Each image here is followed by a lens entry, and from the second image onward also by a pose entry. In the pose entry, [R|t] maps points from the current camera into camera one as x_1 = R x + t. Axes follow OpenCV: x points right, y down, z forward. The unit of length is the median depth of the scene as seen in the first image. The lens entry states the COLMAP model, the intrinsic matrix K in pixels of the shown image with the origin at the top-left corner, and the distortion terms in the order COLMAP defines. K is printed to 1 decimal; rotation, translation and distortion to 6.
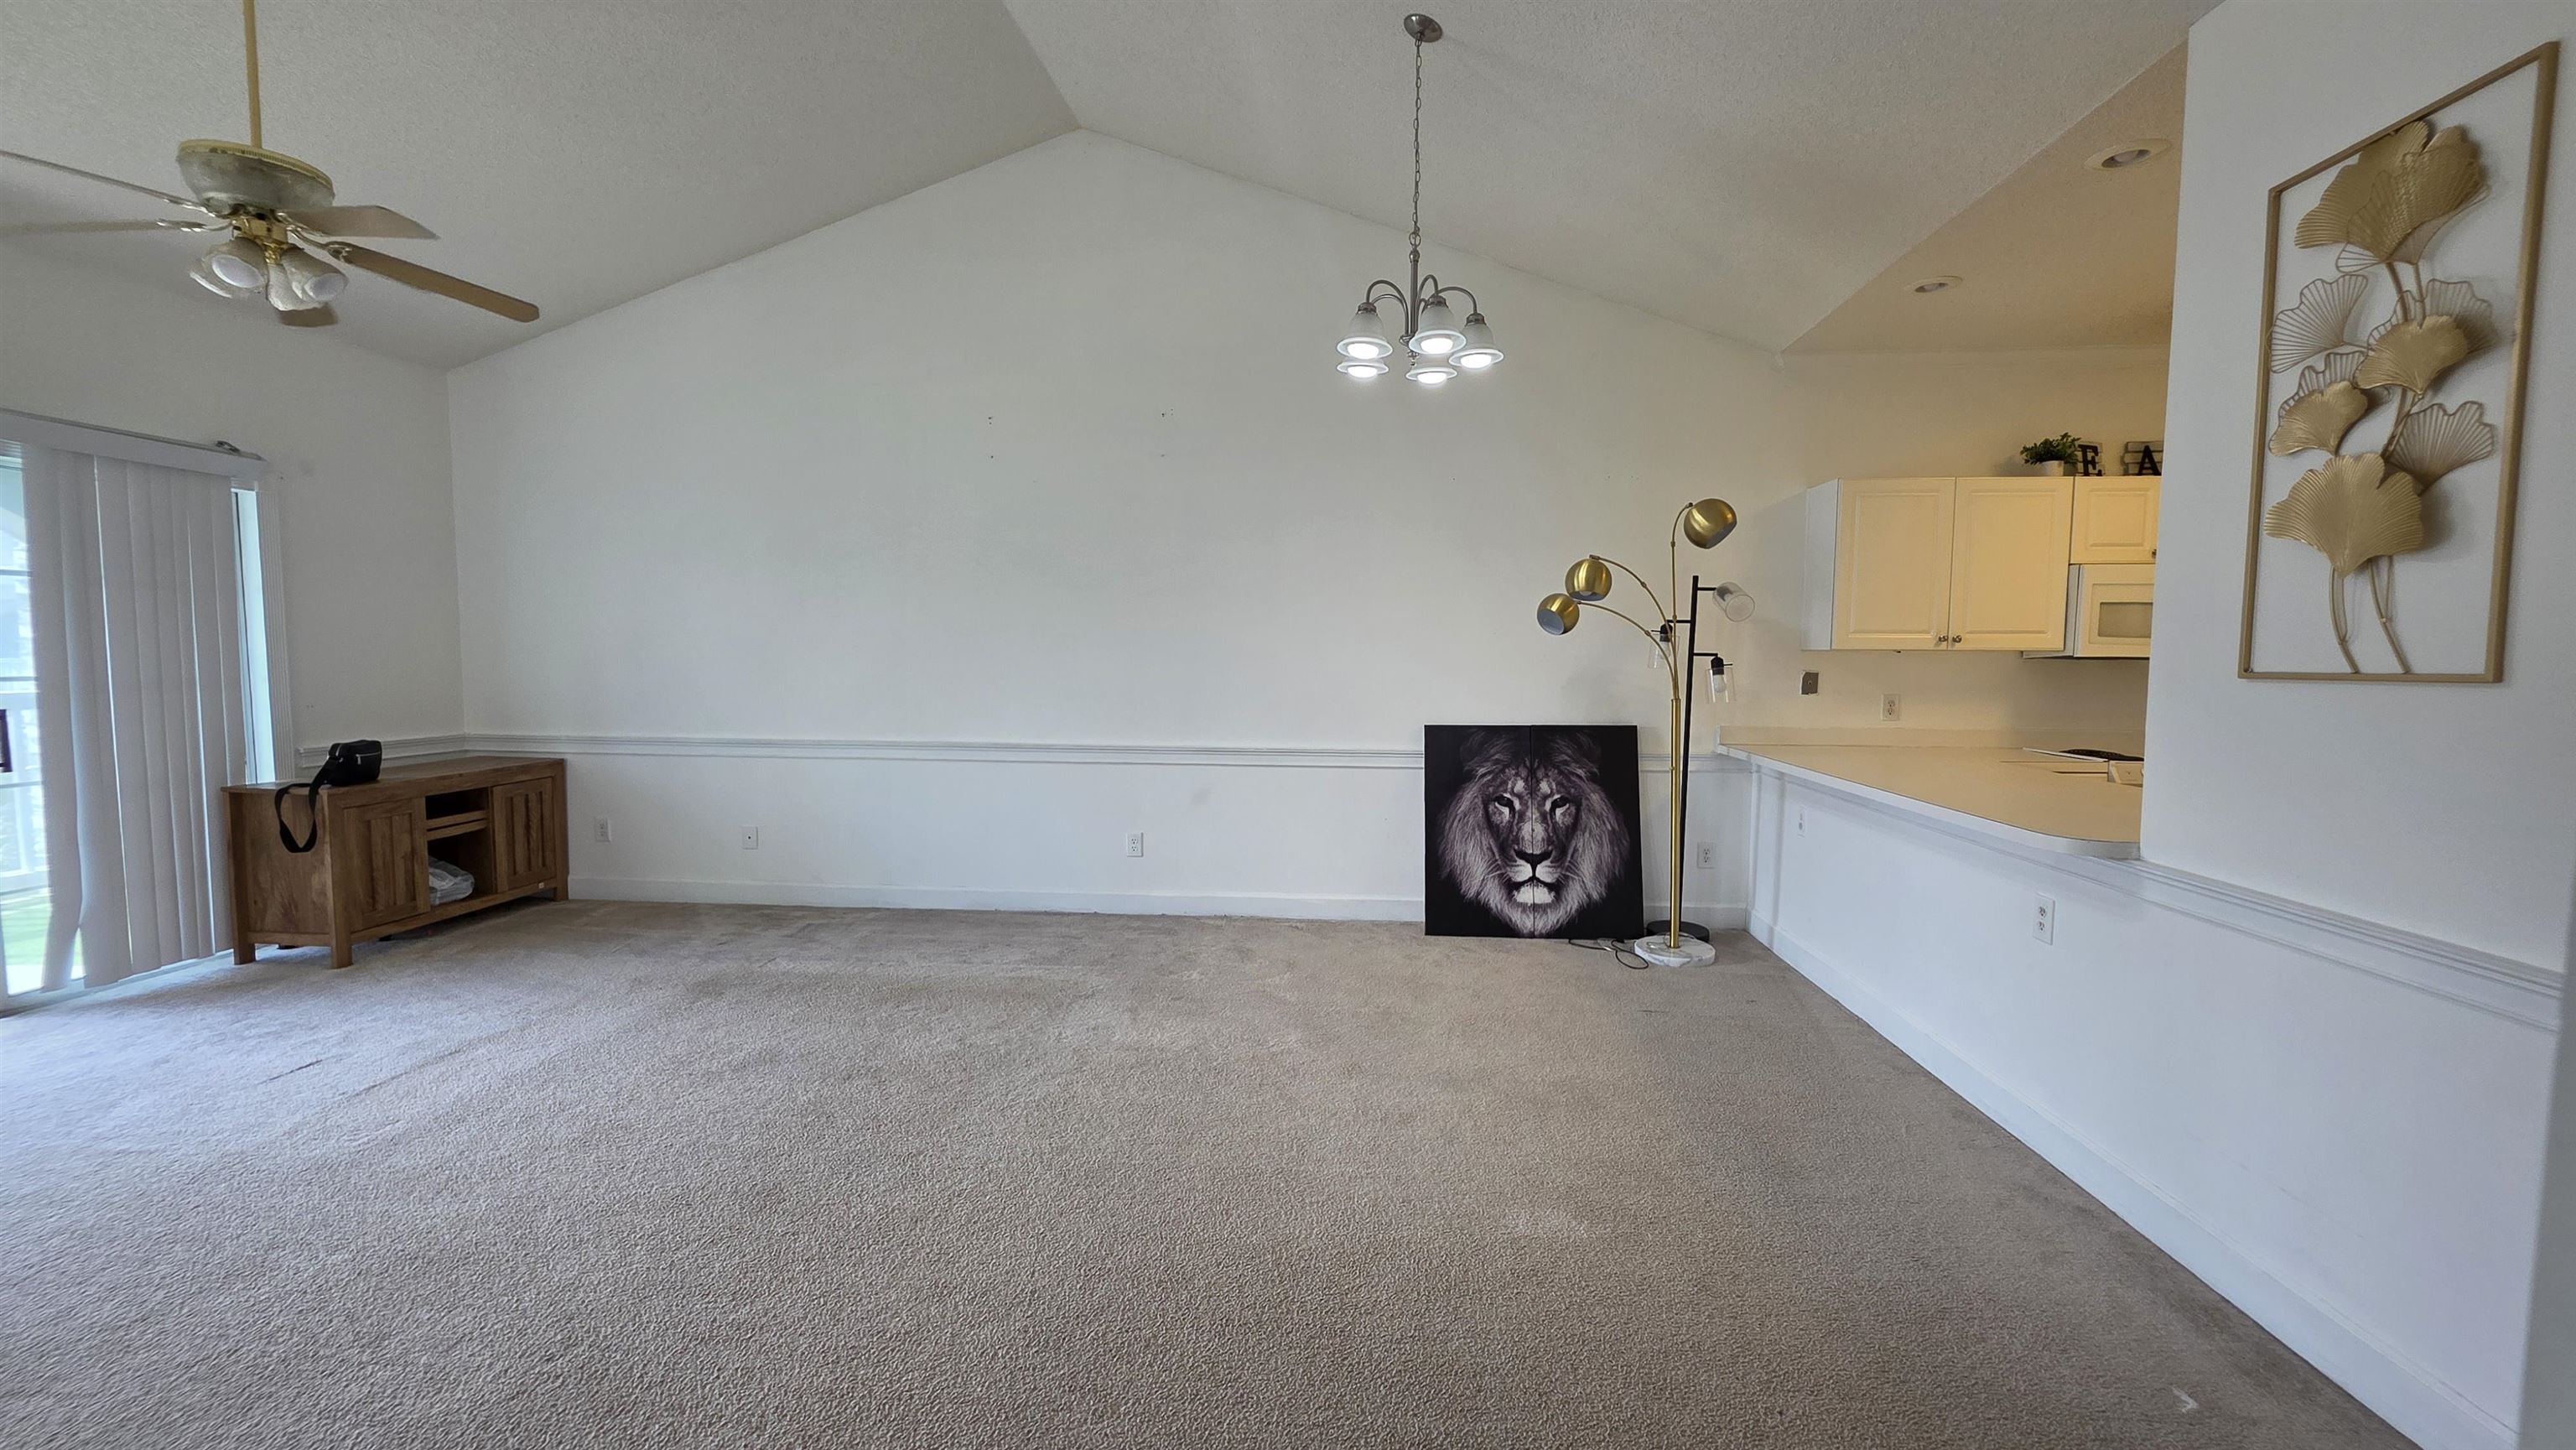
lens RADIAL K [[1039.8, 0, 1302.2], [0, 1039.8, 727.8], [0, 0, 1]] dist [0.001957, -0.001093]
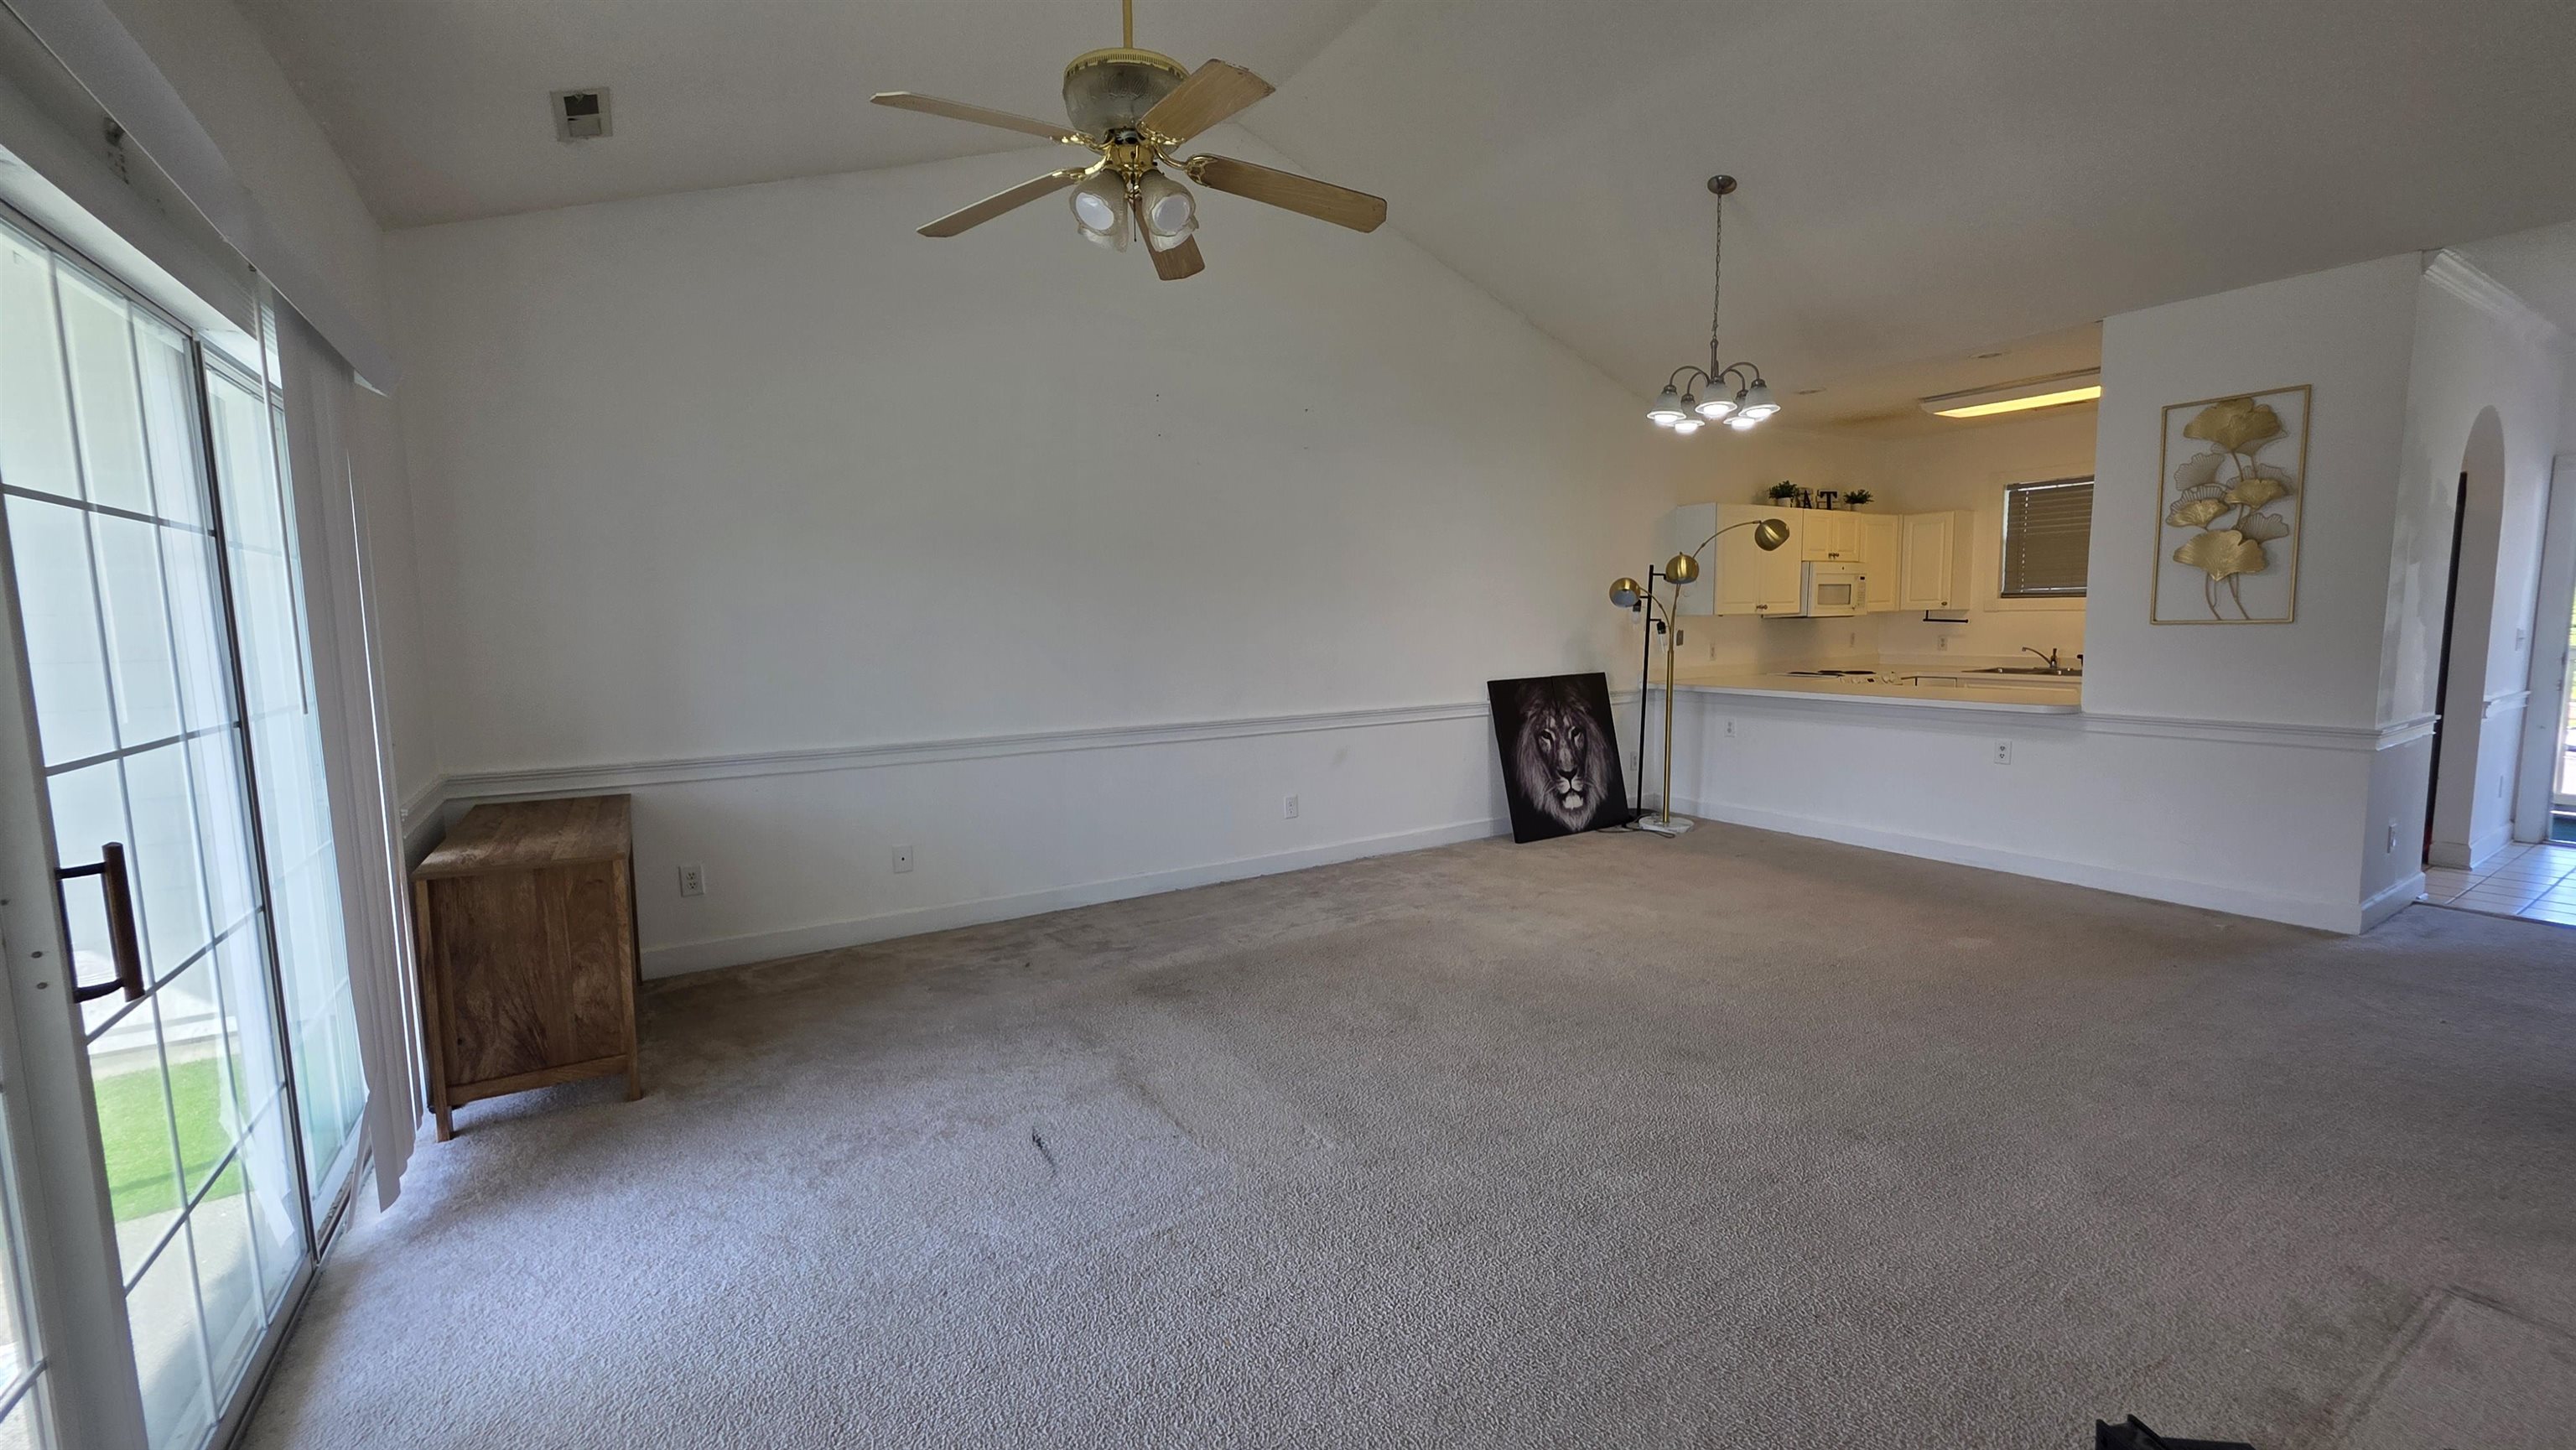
lens RADIAL K [[1039.8, 0, 1297.3], [0, 1039.8, 727.1], [0, 0, 1]] dist [0.001957, -0.001093]
pose [[0.800158, -0.082926, 0.594030, -0.894859], [0.065703, 0.996555, 0.050617, -0.028523], [-0.596180, -0.001472, 0.802849, 0.138274]]
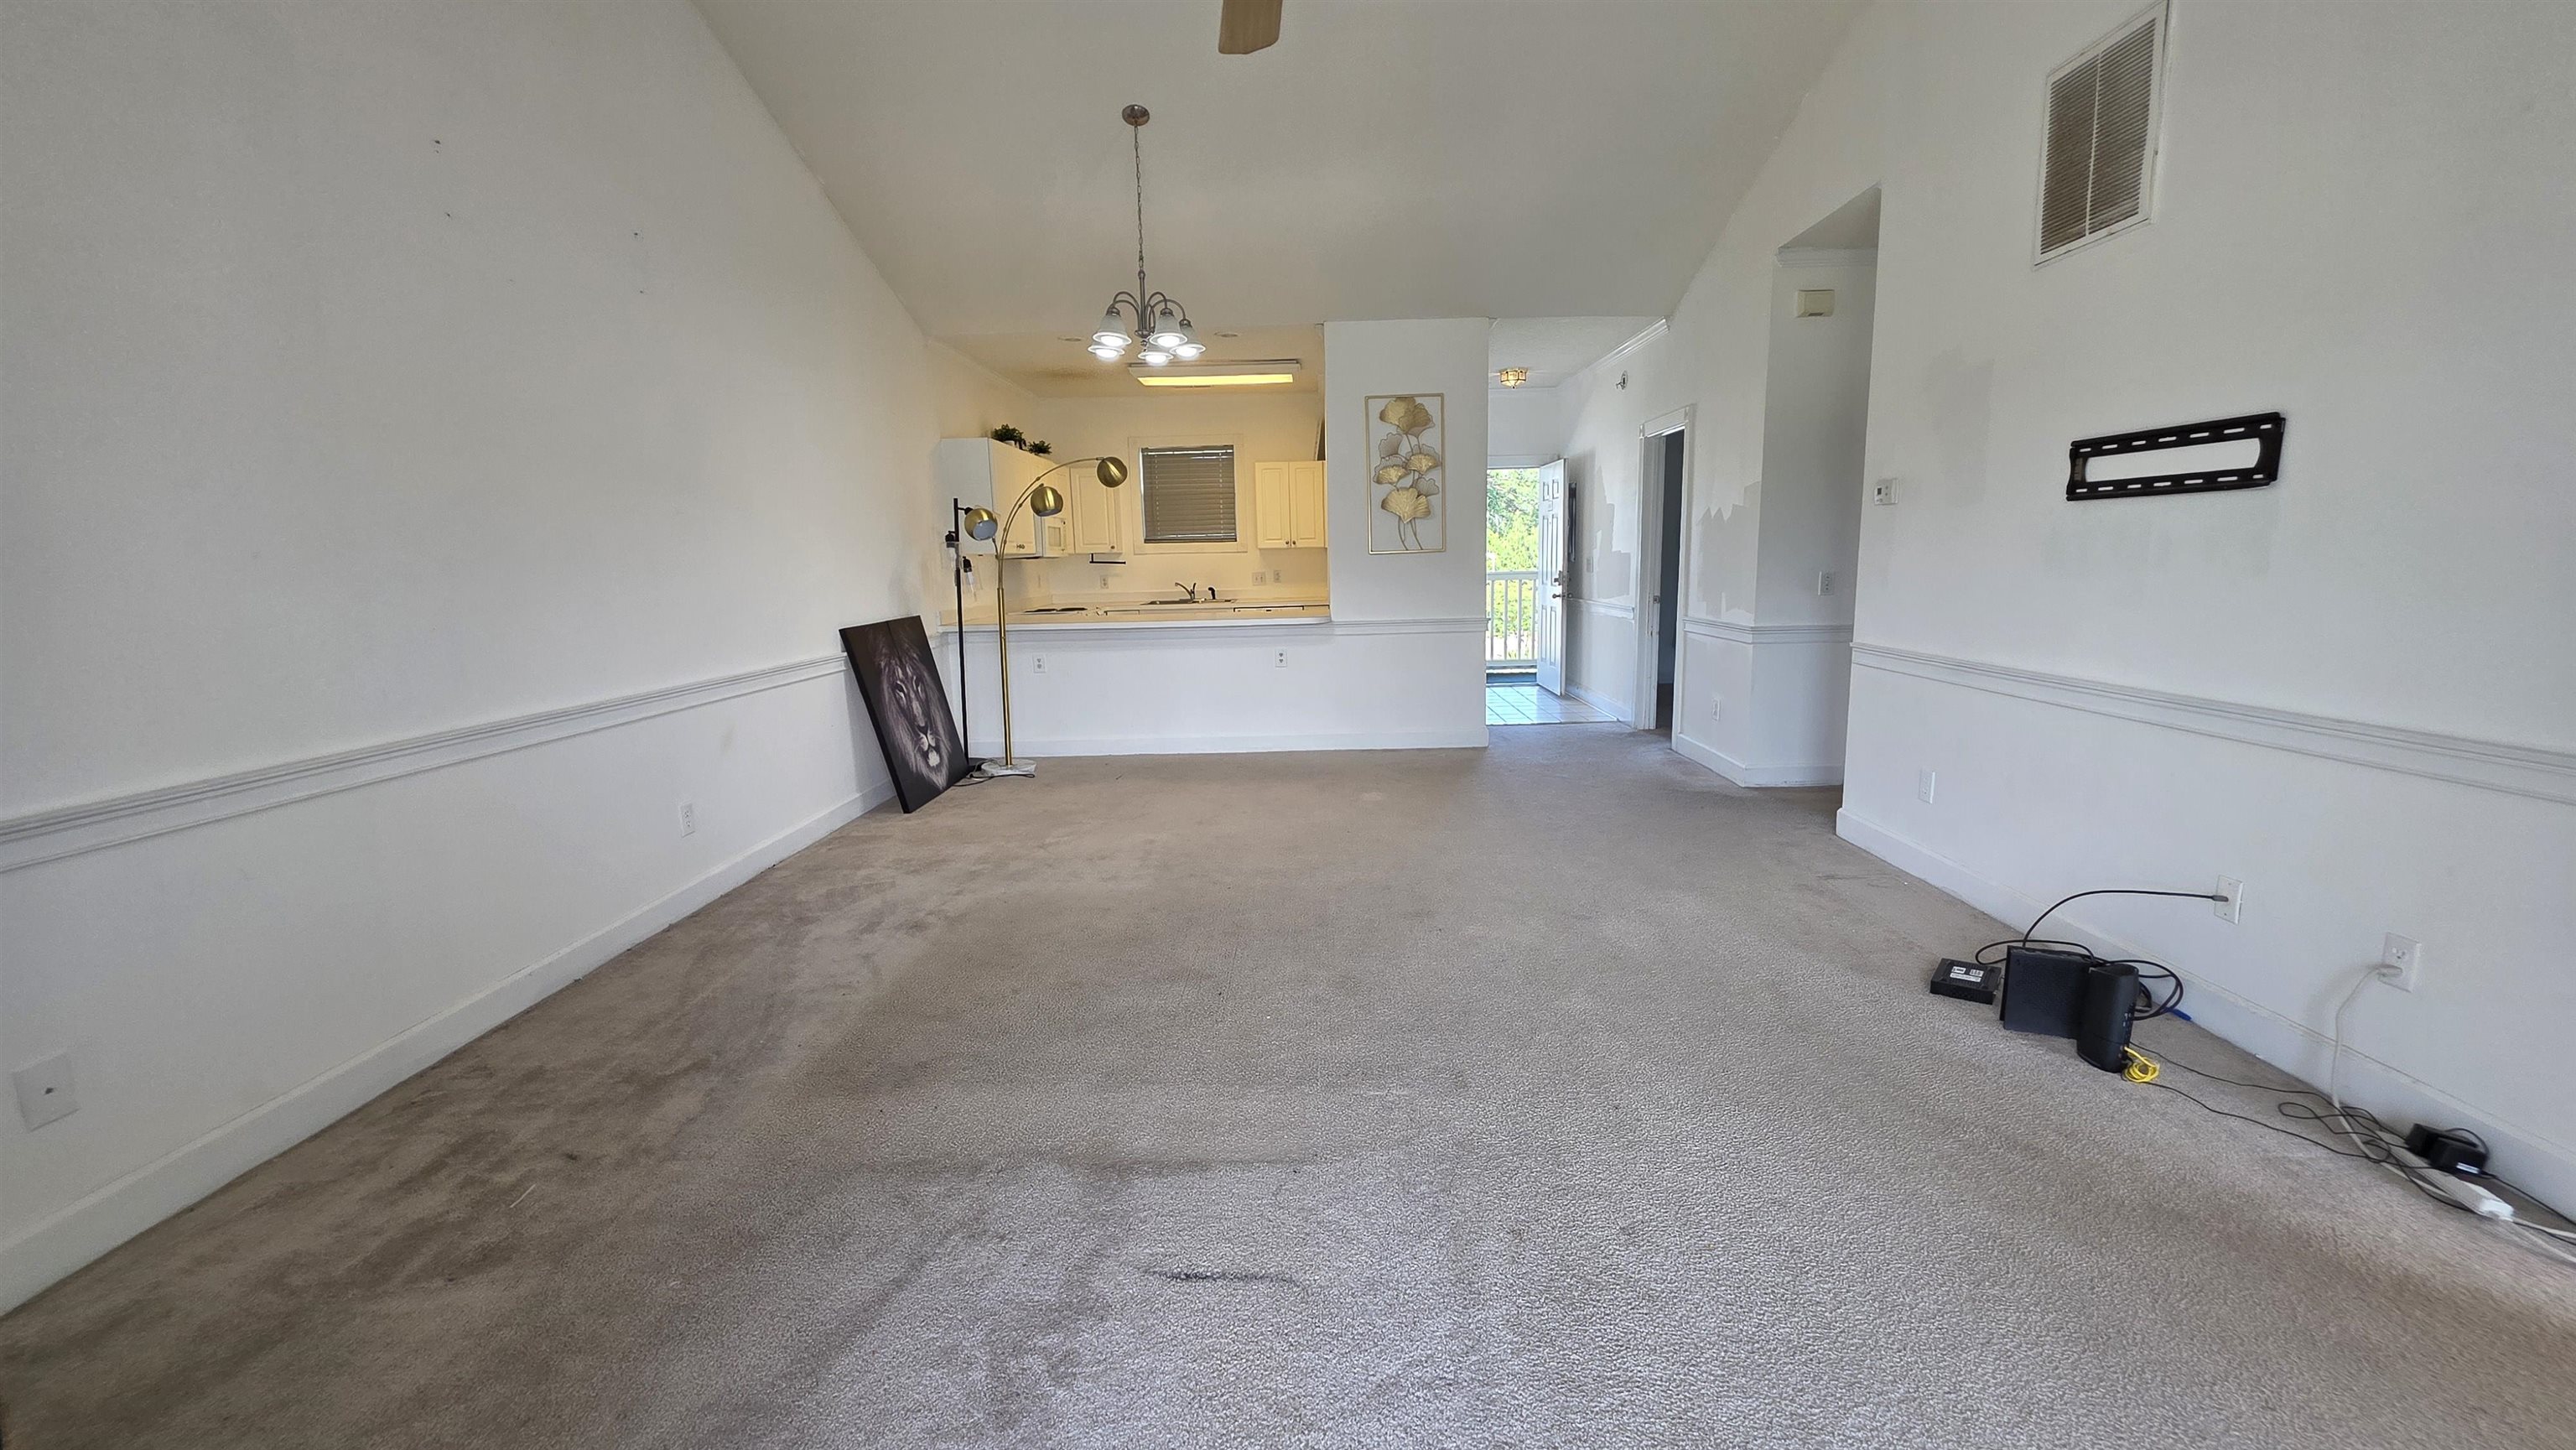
lens RADIAL K [[1039.8, 0, 1308.9], [0, 1039.8, 726.9], [0, 0, 1]] dist [0.001957, -0.001093]
pose [[-0.078597, -0.164914, 0.983171, -1.043496], [0.096450, 0.980338, 0.172149, -0.043898], [-0.992230, 0.108357, -0.061146, 0.665689]]
